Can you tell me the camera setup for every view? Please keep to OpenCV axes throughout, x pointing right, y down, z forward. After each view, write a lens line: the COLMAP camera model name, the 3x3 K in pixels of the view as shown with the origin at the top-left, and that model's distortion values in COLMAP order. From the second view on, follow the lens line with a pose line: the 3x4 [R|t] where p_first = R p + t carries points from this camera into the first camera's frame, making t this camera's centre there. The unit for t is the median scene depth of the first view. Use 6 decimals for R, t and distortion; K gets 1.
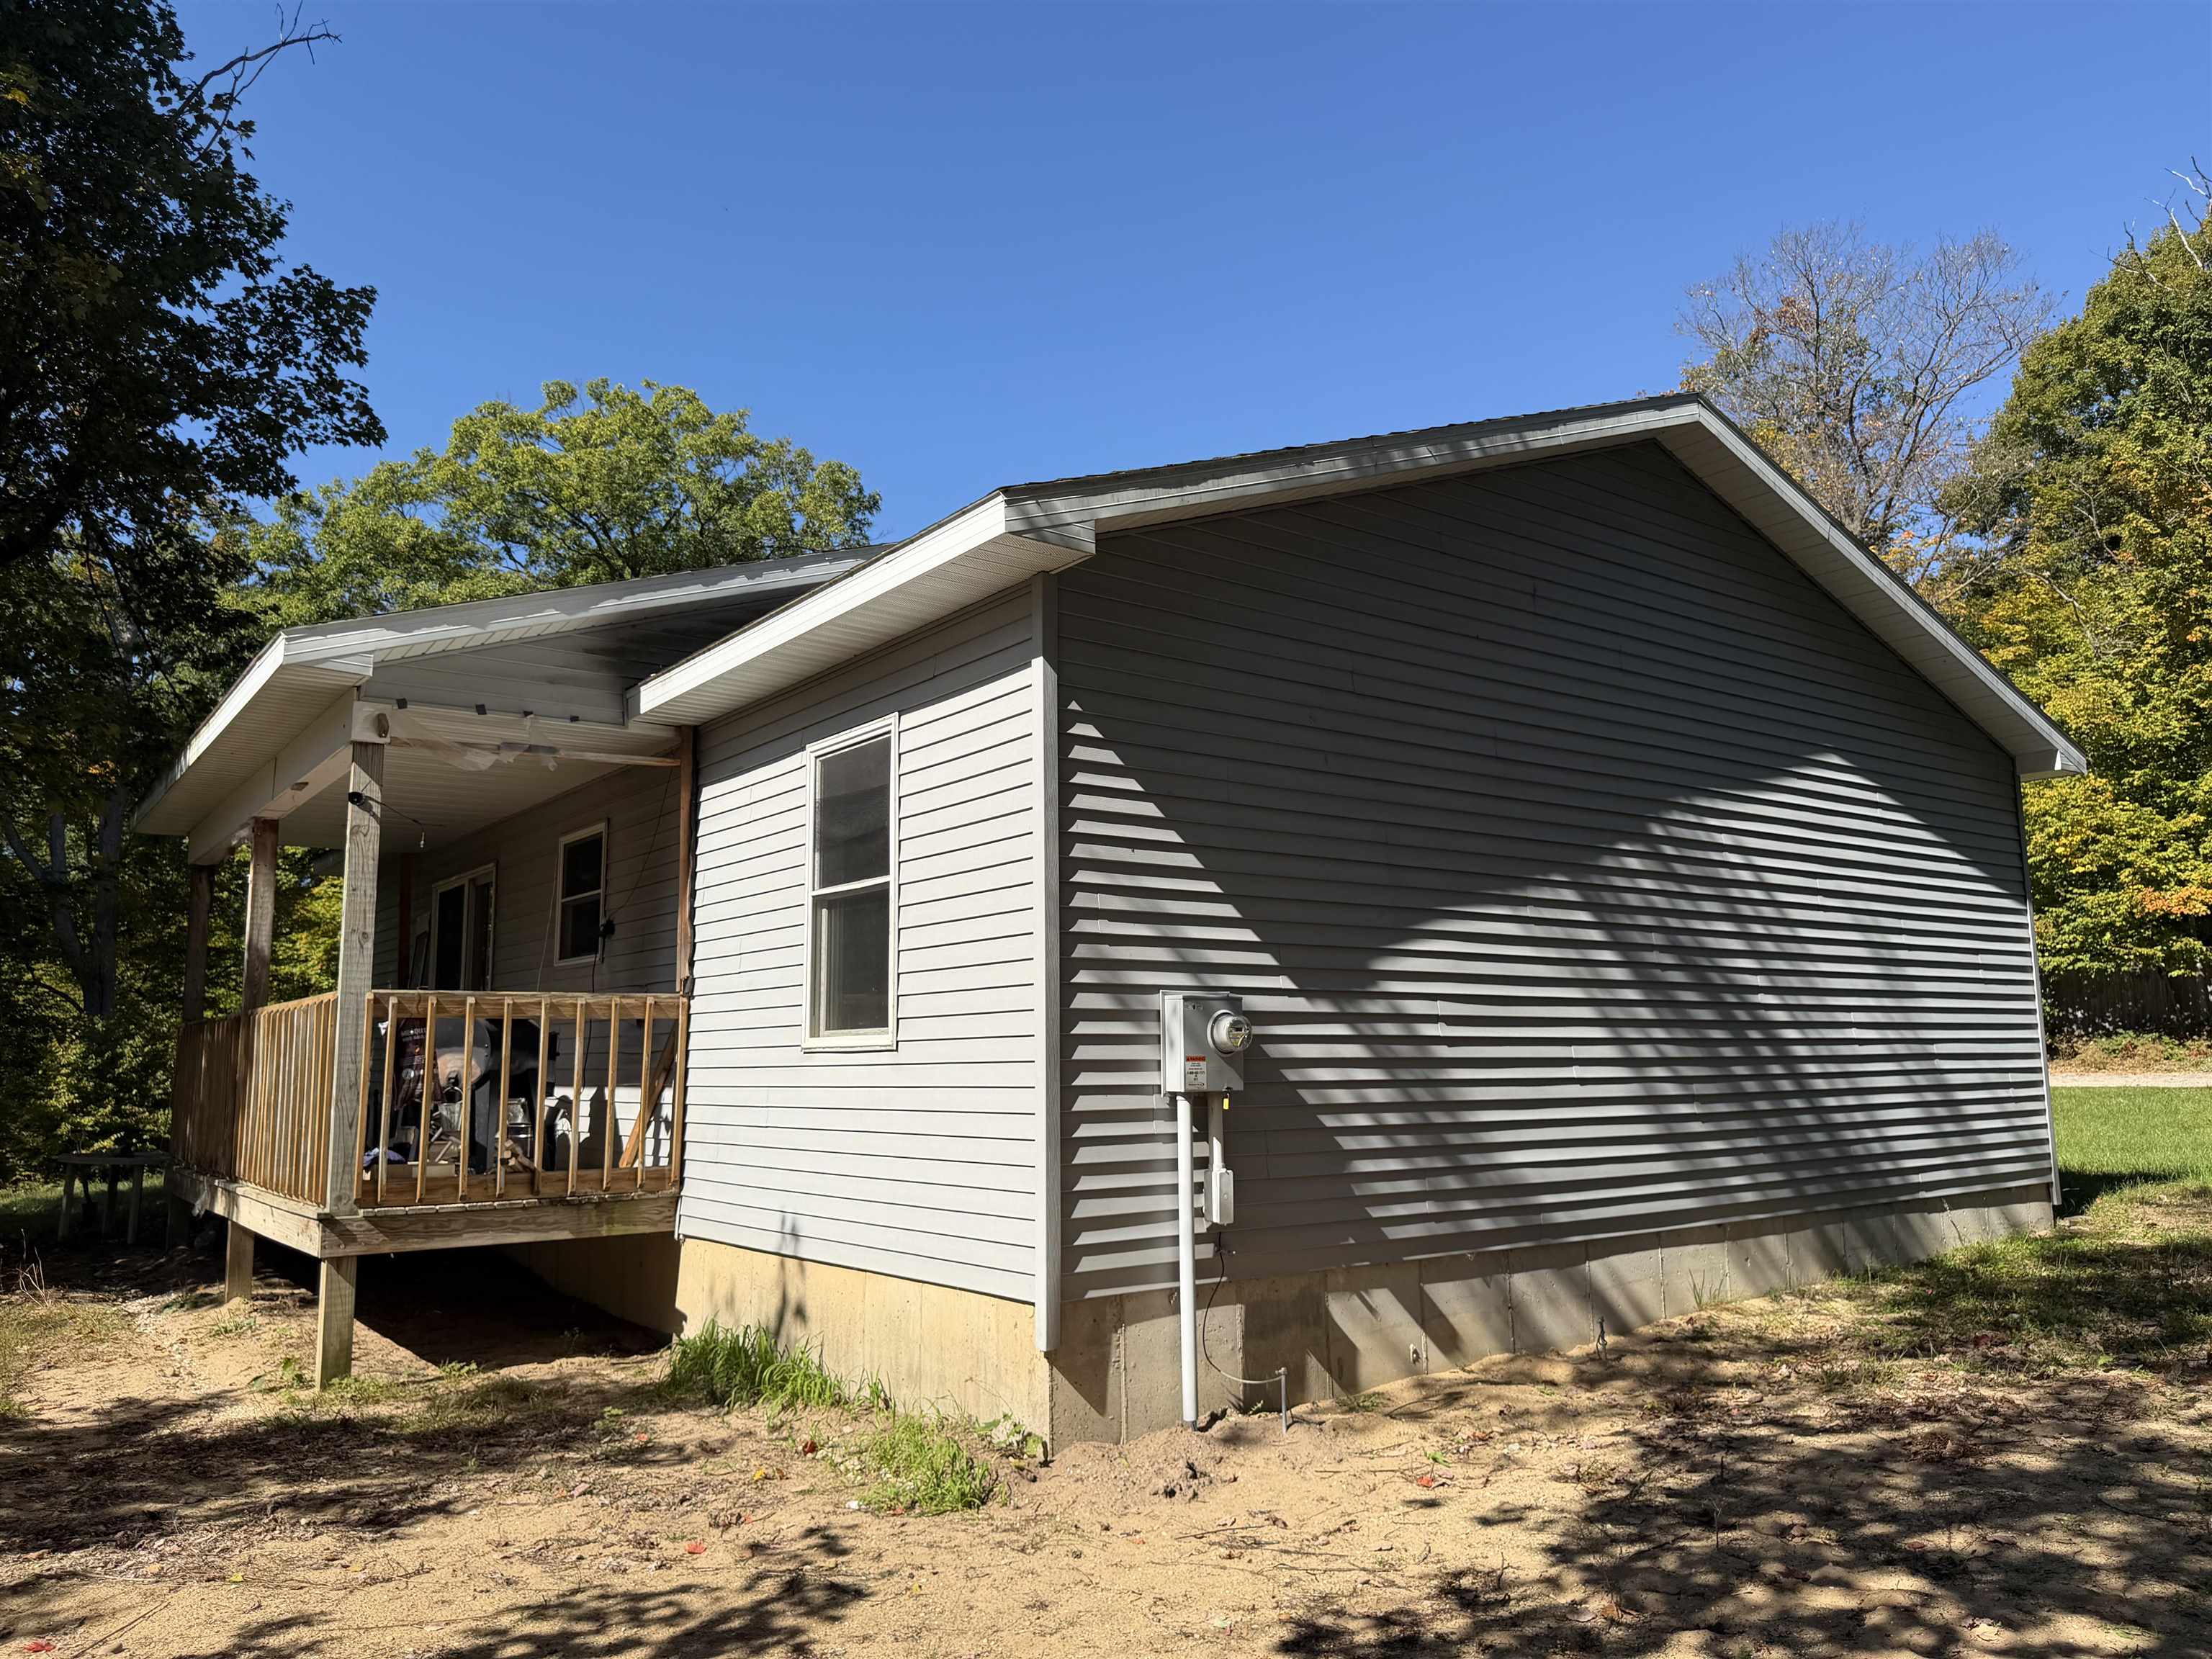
lens RADIAL K [[1573.4, 0, 1097.4], [0, 1573.4, 825.2], [0, 0, 1]] dist [0.054818, -0.044685]
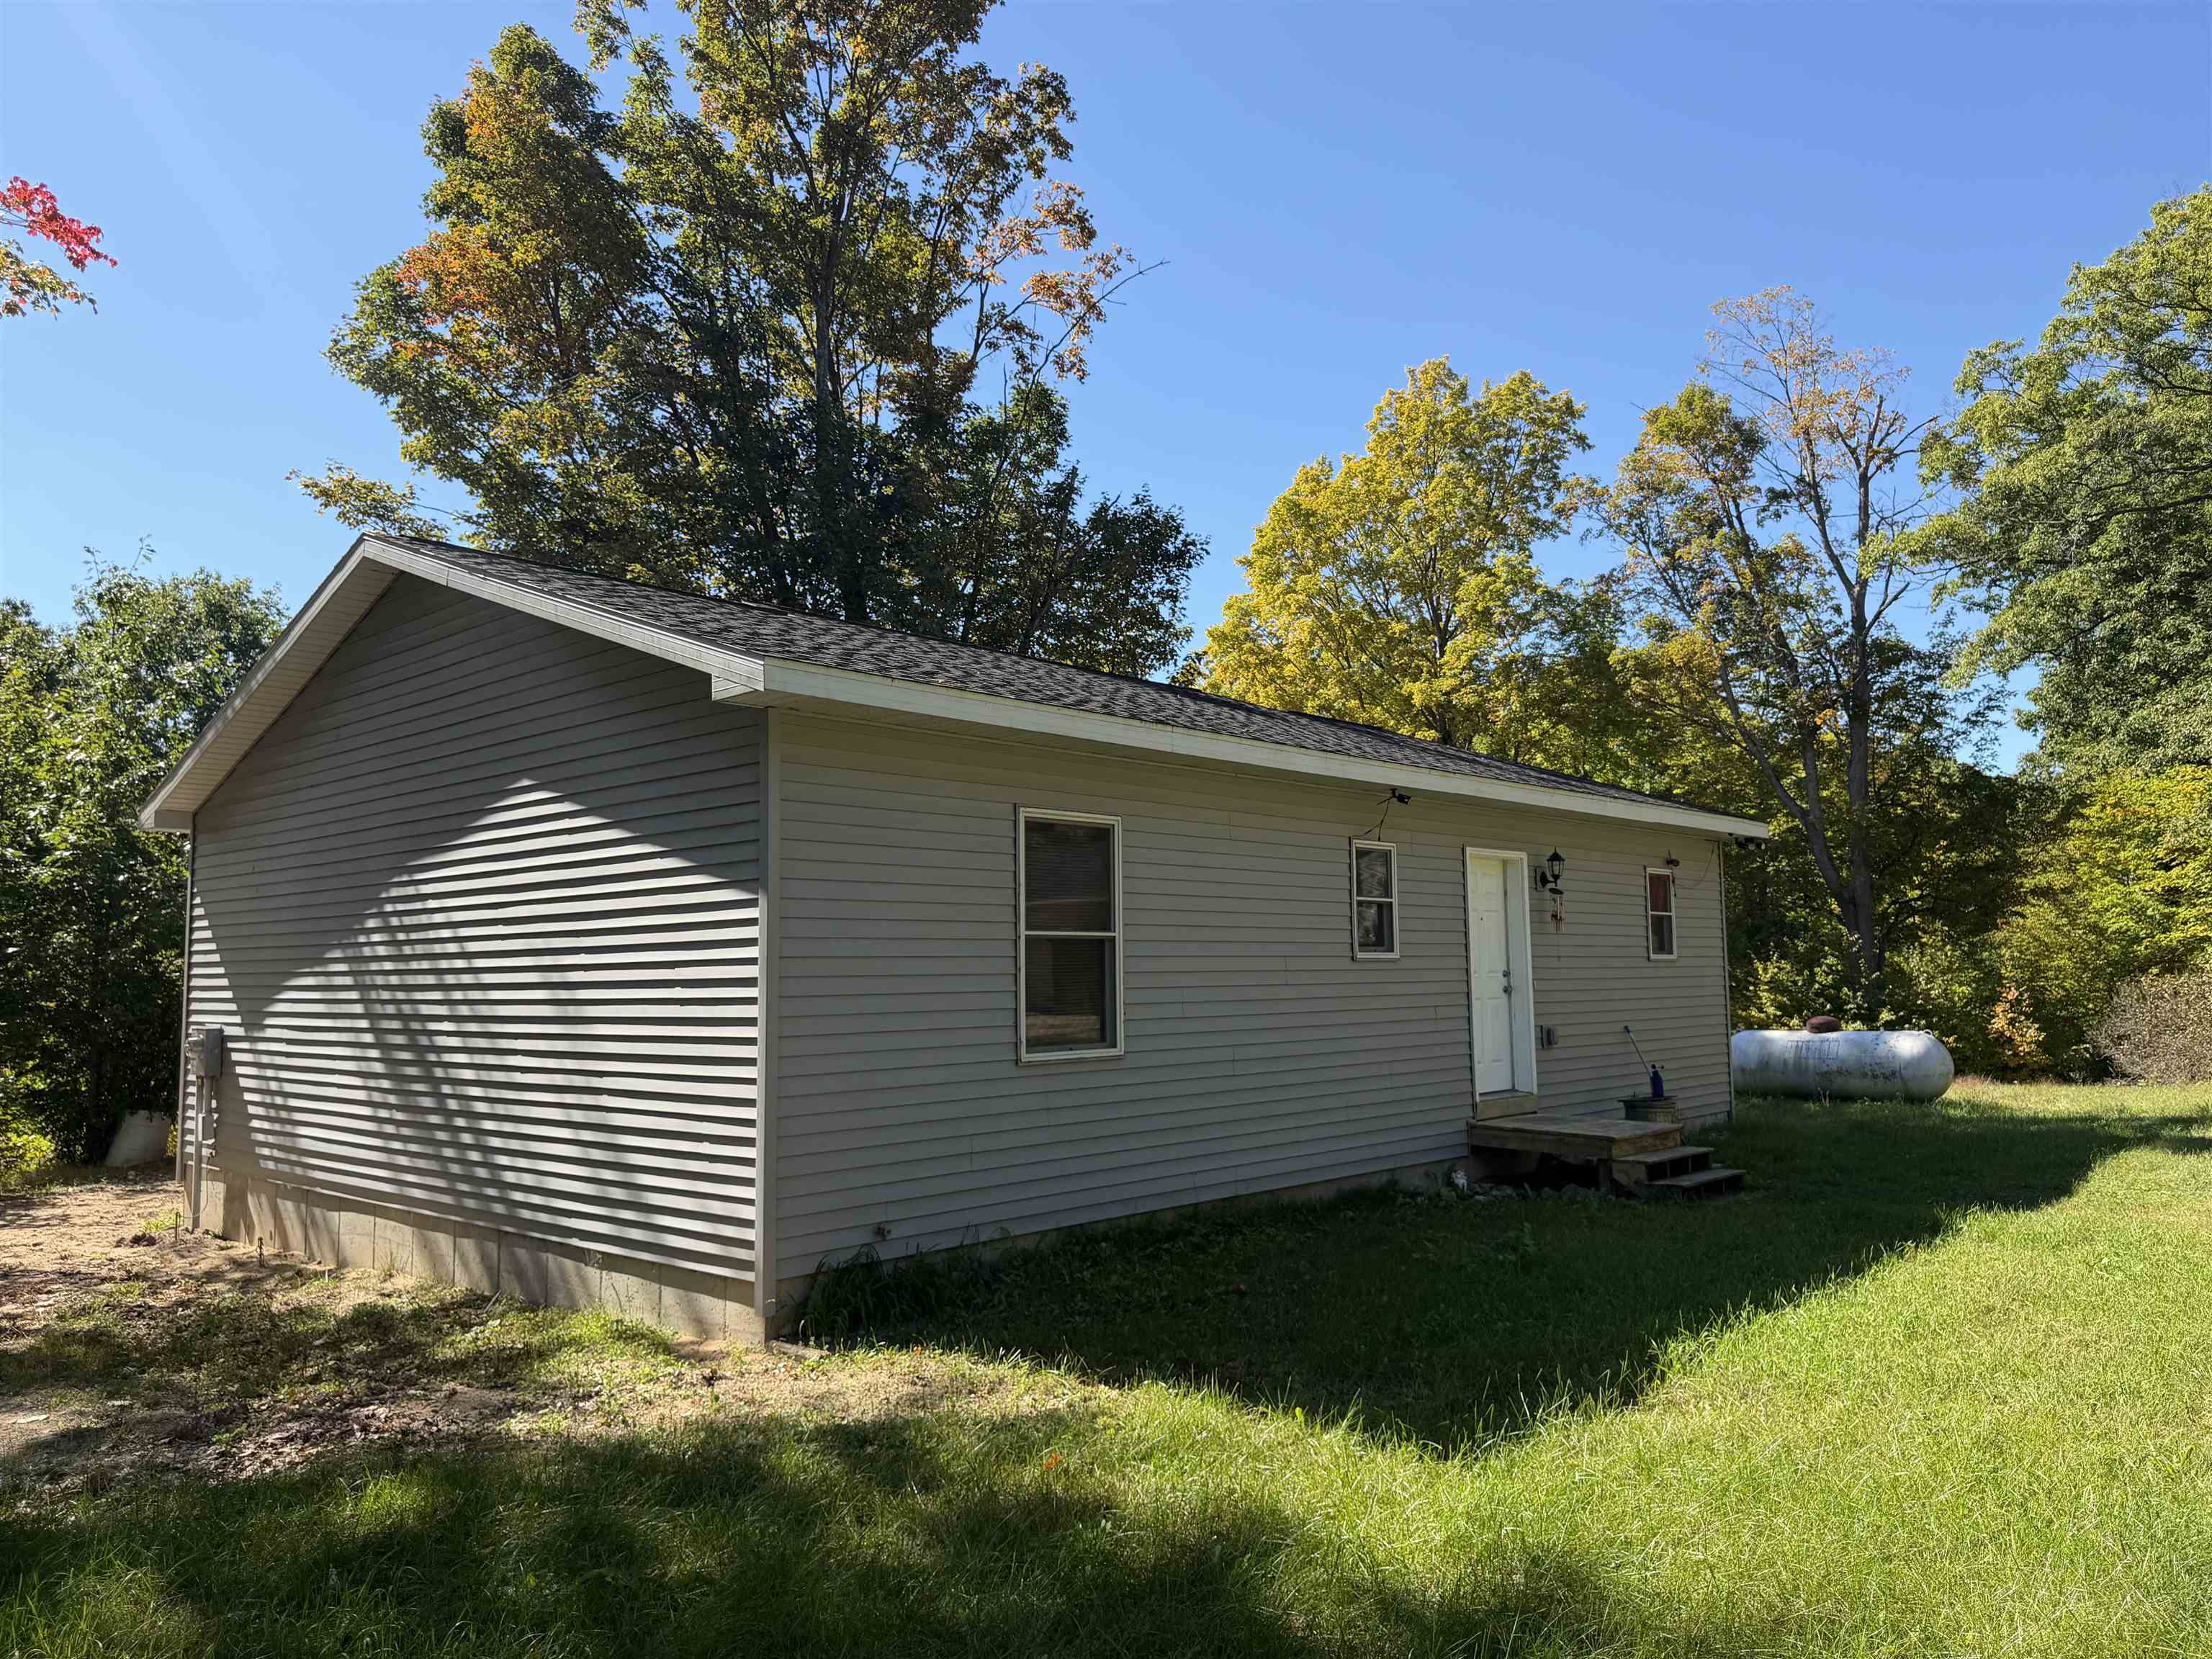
lens RADIAL K [[1573.4, 0, 1093.1], [0, 1573.4, 832.8], [0, 0, 1]] dist [0.054818, -0.044685]
pose [[0.169289, -0.075088, -0.982702, 1.871736], [0.157170, 0.986390, -0.048295, 0.116148], [0.972954, -0.146276, 0.178787, 1.466834]]
